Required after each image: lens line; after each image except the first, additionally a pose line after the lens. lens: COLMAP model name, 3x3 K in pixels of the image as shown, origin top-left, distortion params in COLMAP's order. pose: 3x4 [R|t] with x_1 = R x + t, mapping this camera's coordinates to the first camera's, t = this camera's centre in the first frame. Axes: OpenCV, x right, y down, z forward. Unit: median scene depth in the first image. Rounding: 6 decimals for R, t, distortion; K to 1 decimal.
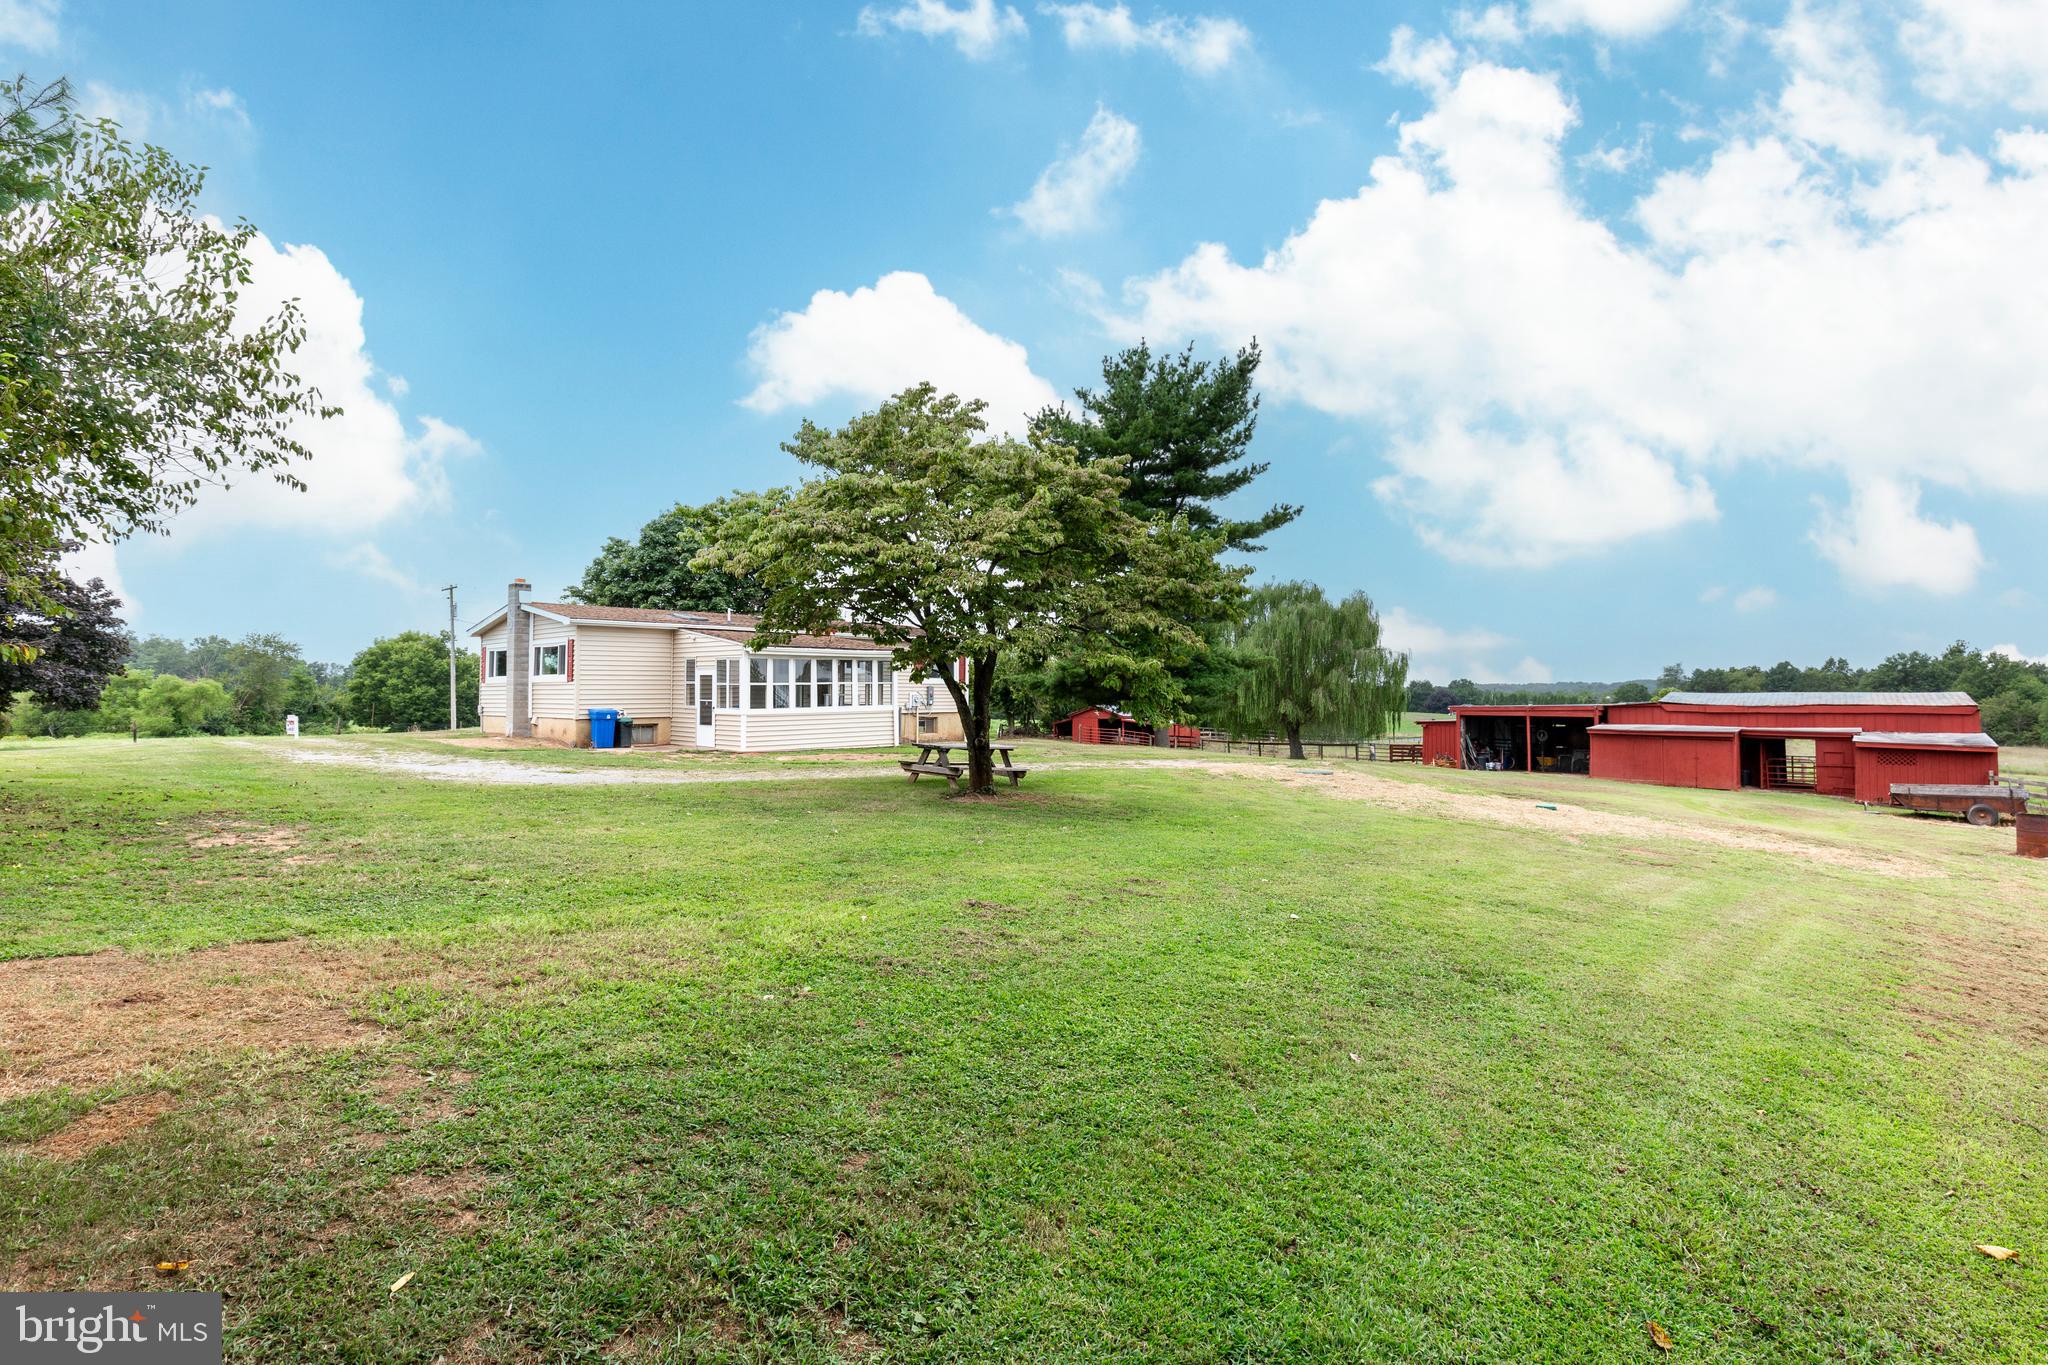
lens RADIAL K [[928.5, 0, 1009.0], [0, 928.5, 681.9], [0, 0, 1]] dist [0.003537, -0.000272]
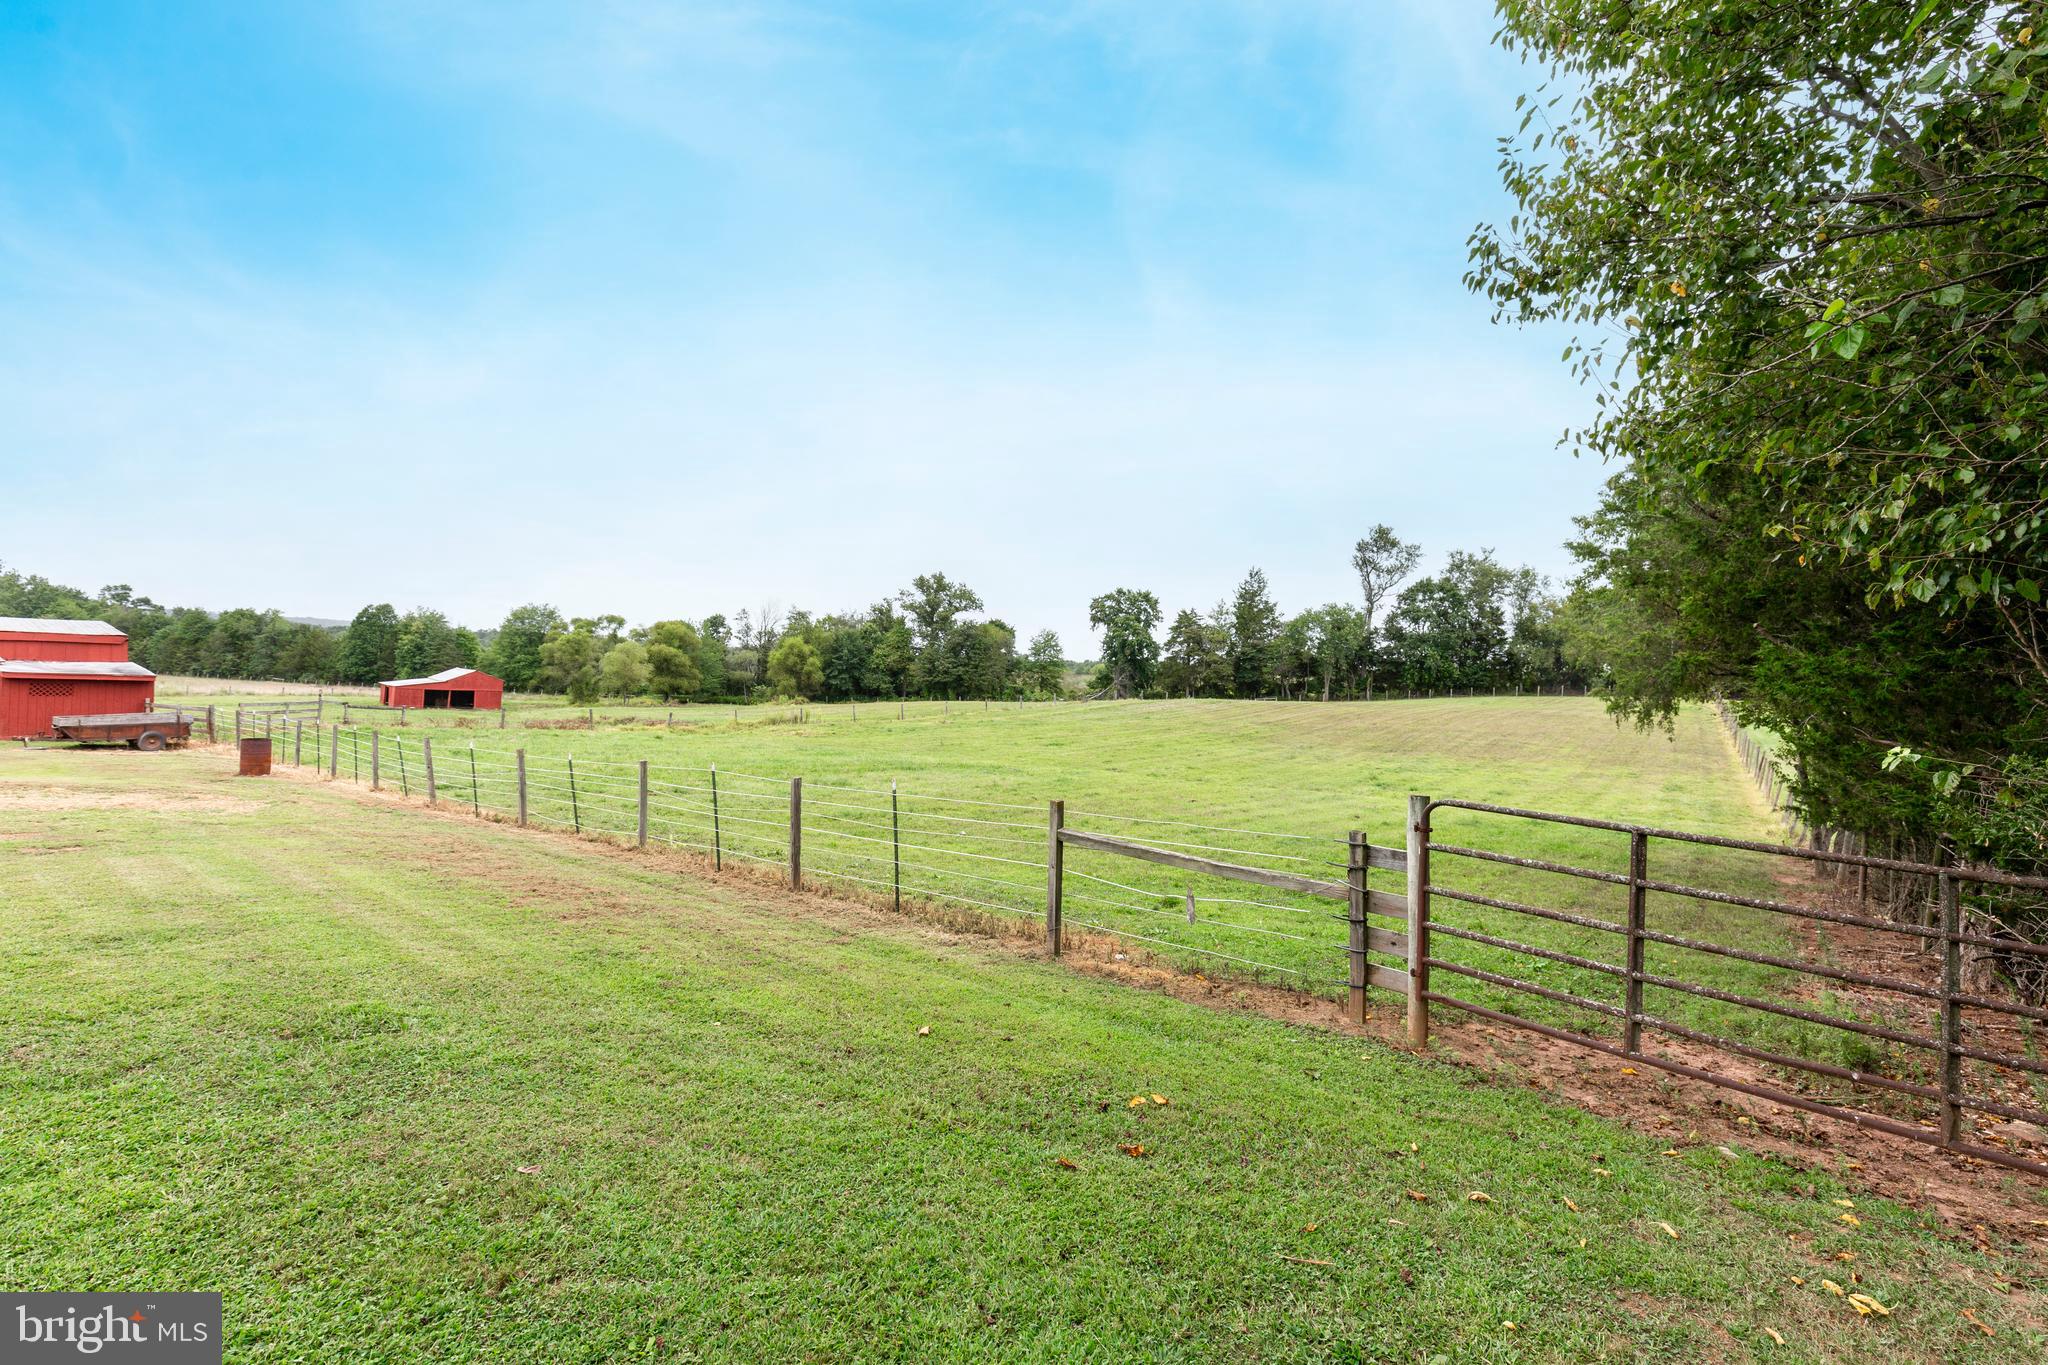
lens RADIAL K [[928.5, 0, 1013.8], [0, 928.5, 680.1], [0, 0, 1]] dist [0.003537, -0.000272]
pose [[-0.047378, -0.021578, 0.998644, -0.041117], [-0.059383, 0.998059, 0.018748, -0.002974], [-0.997110, -0.058414, -0.048568, 0.070757]]
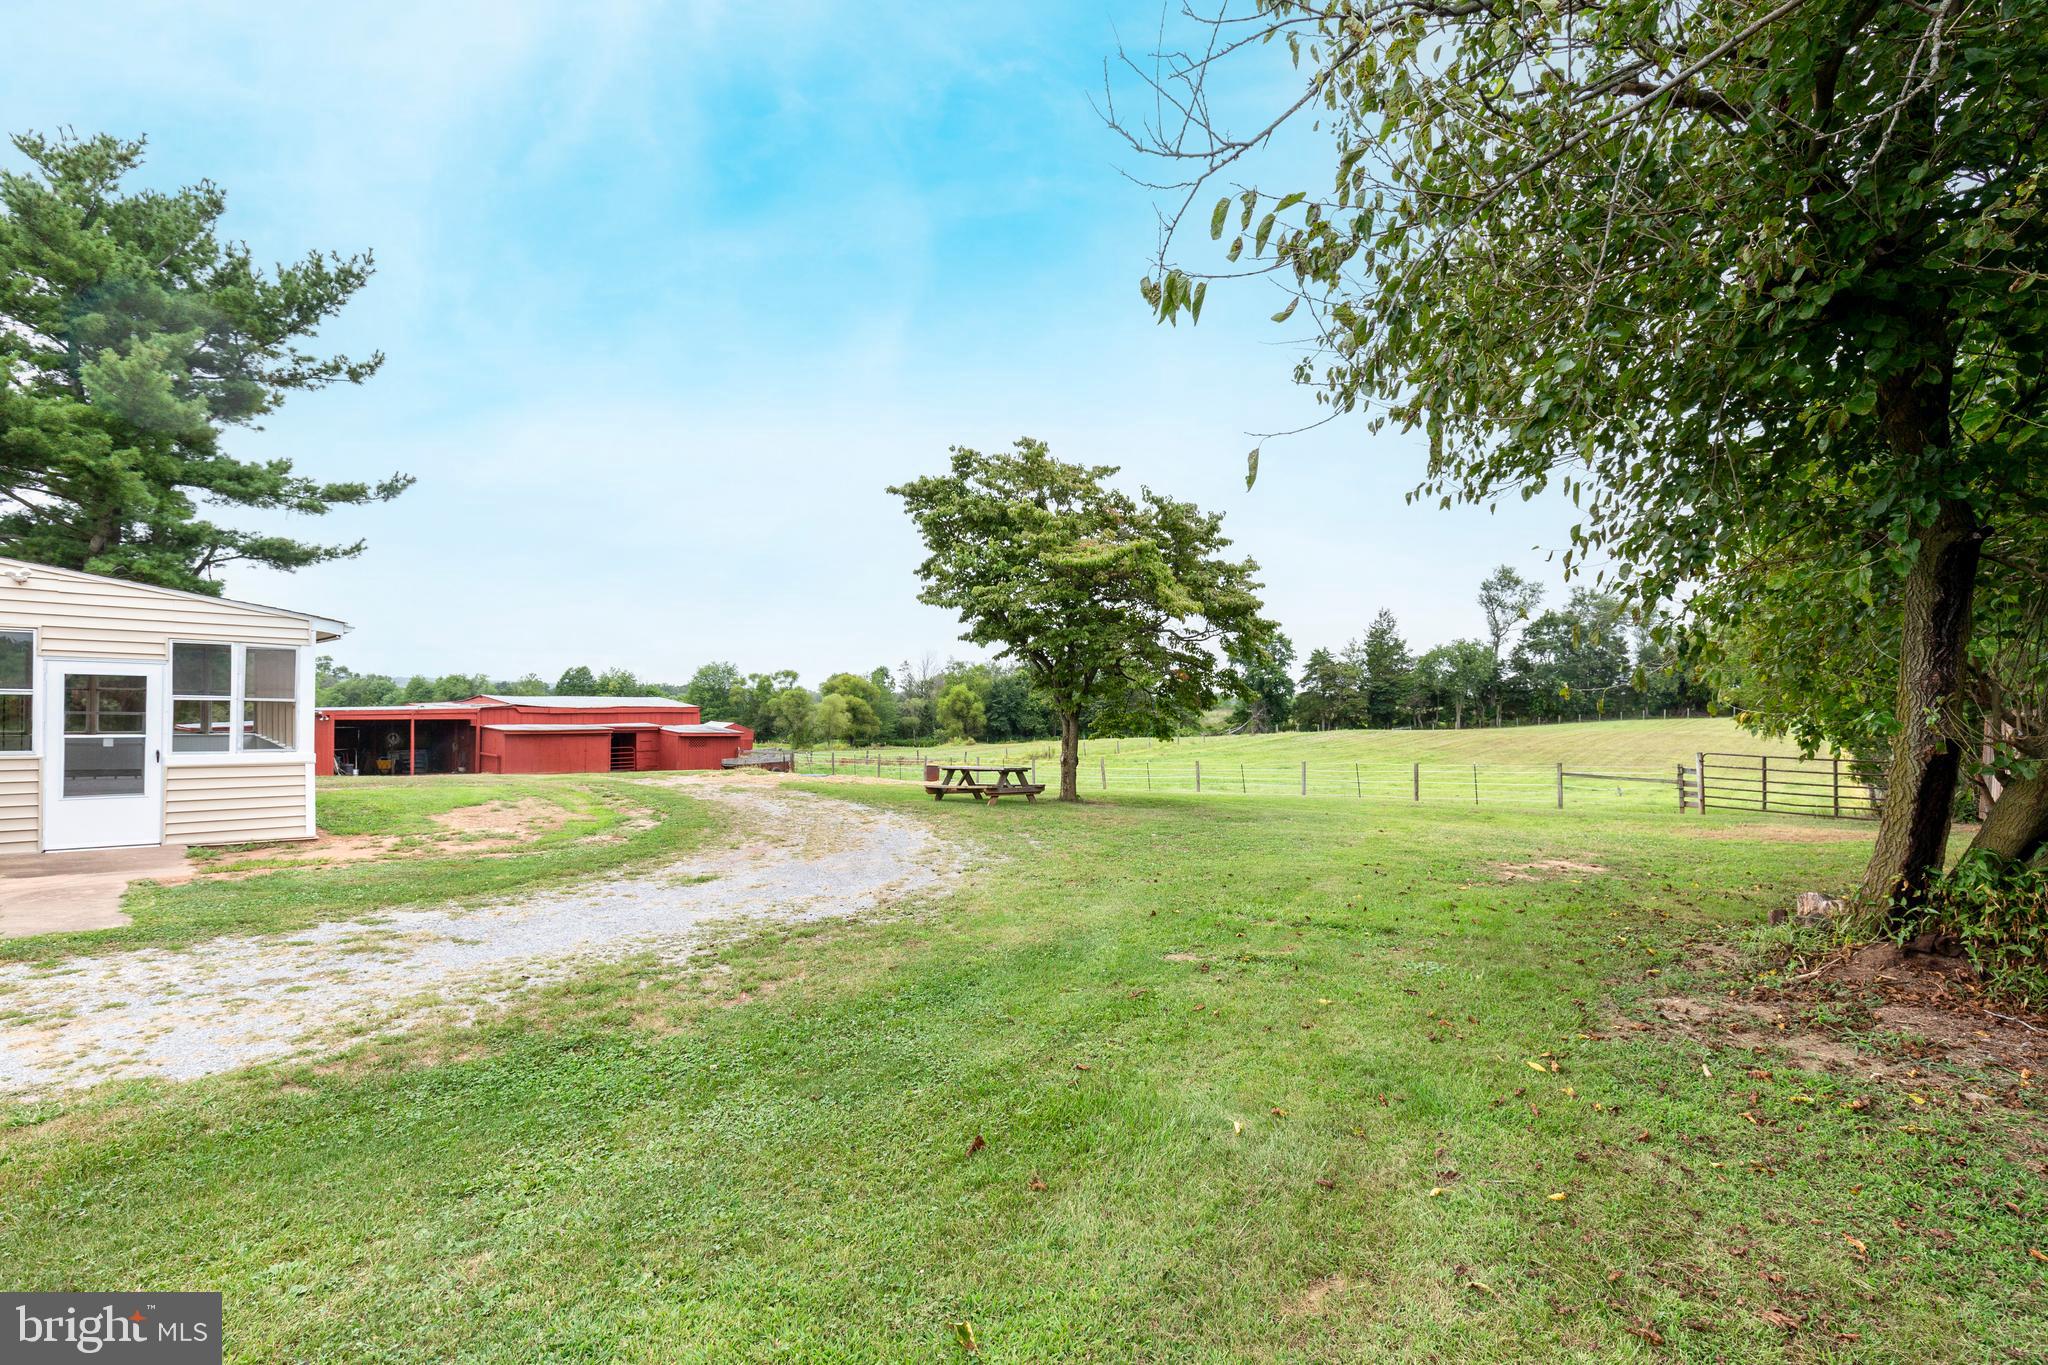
lens RADIAL K [[928.5, 0, 1023.9], [0, 928.5, 699.9], [0, 0, 1]] dist [0.003537, -0.000272]
pose [[0.031683, -0.001692, 0.999497, -0.537564], [-0.028720, 0.999584, 0.002603, -0.006511], [-0.999085, -0.028788, 0.031622, 0.440170]]
